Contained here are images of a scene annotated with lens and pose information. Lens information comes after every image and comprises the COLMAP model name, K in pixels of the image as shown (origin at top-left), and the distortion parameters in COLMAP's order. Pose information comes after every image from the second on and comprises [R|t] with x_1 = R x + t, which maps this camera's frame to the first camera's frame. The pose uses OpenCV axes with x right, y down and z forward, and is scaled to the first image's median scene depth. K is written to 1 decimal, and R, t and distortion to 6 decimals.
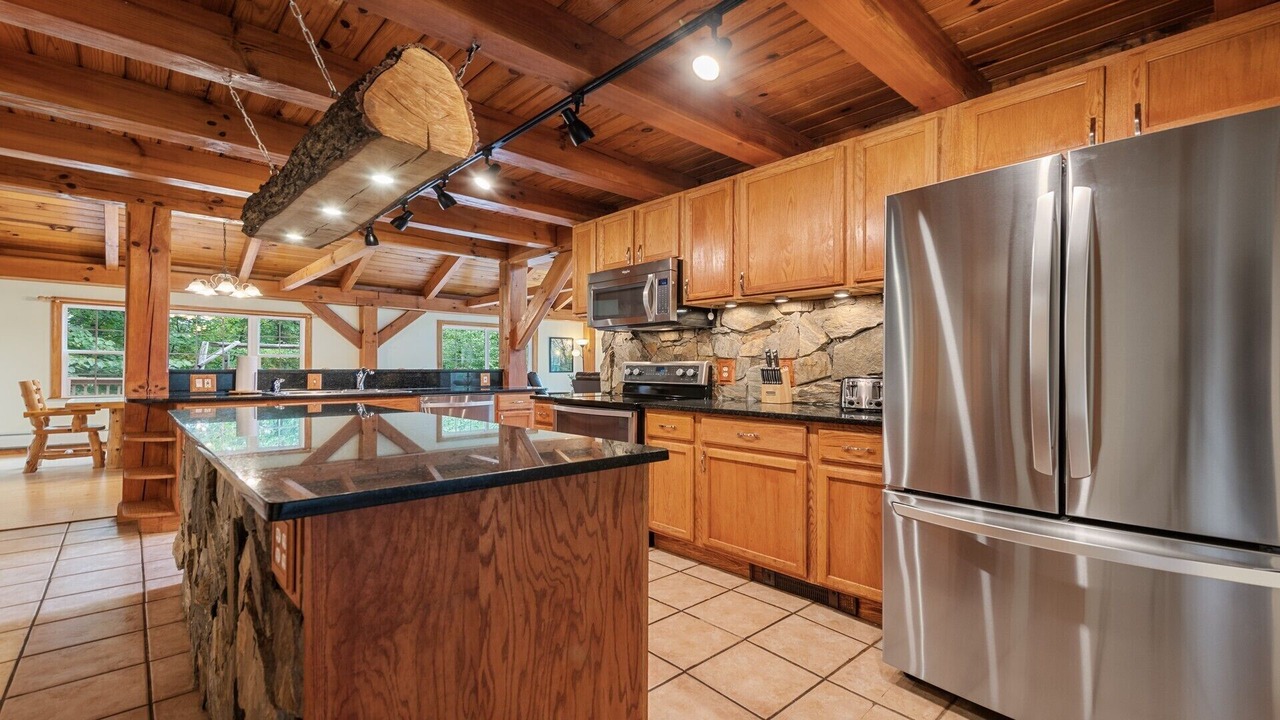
lens RADIAL K [[558.1, 0, 640.0], [0, 558.1, 360.0], [0, 0, 1]] dist [-0.000221, -0.000144]
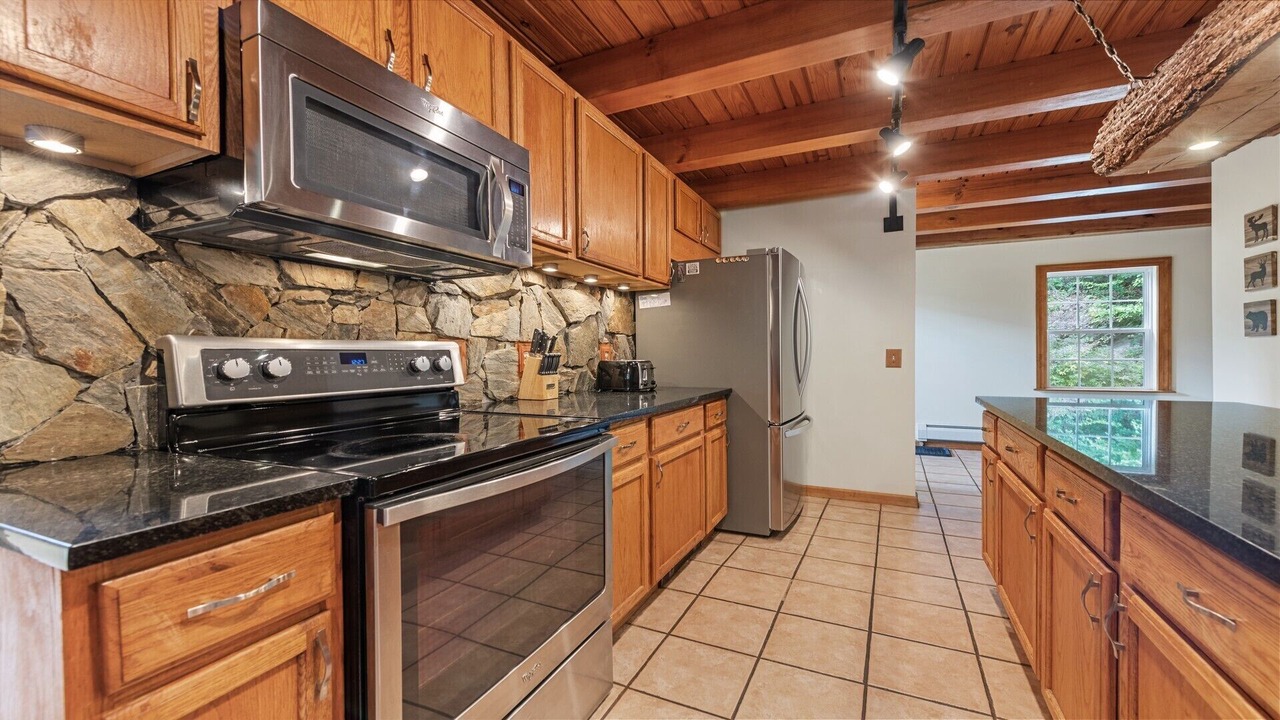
lens RADIAL K [[516.0, 0, 640.0], [0, 516.0, 360.0], [0, 0, 1]] dist [-0.000862, -0.000594]
pose [[-0.370587, -0.013034, 0.928706, -0.465945], [-0.009042, 0.999905, 0.010425, 0.013751], [-0.928754, -0.004534, -0.370669, 1.119578]]
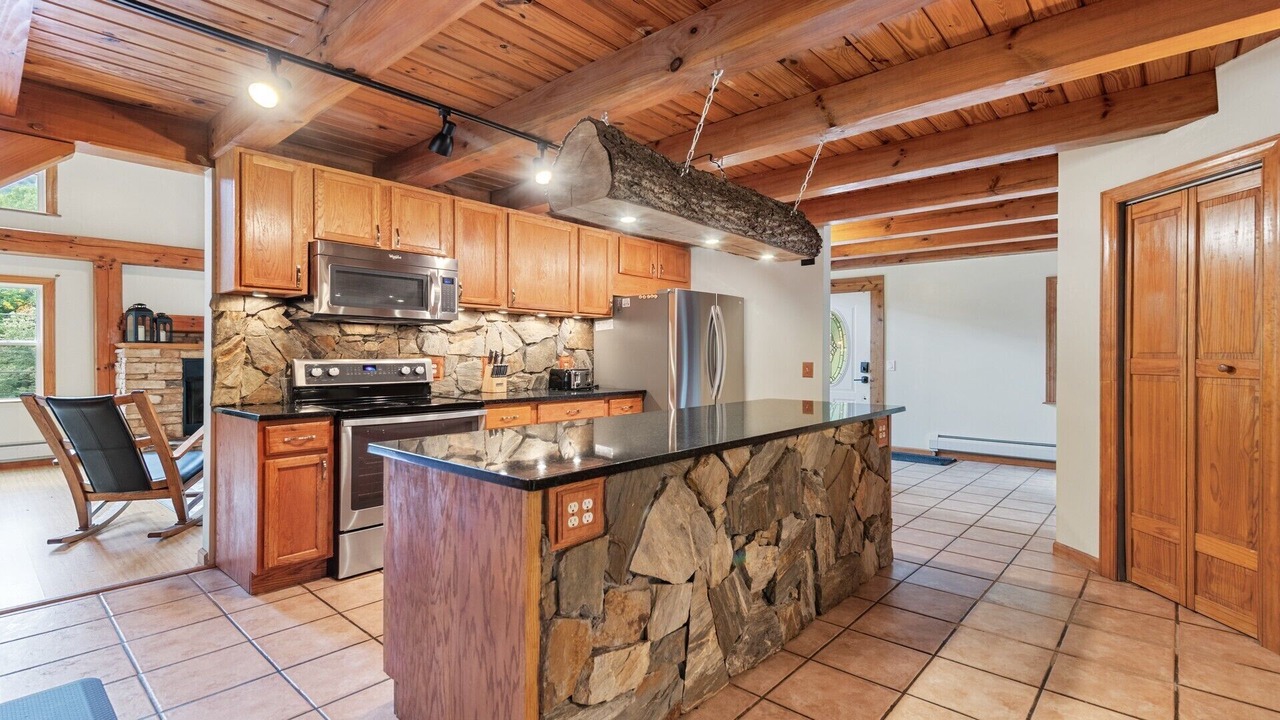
lens RADIAL K [[589.7, 0, 645.8], [0, 589.7, 350.8], [0, 0, 1]] dist [0.001542, 0.000158]
pose [[-0.104880, 0.000388, 0.994485, -1.104715], [-0.019707, 0.999803, -0.002469, -0.019630], [-0.994290, -0.019858, -0.104852, 0.788581]]
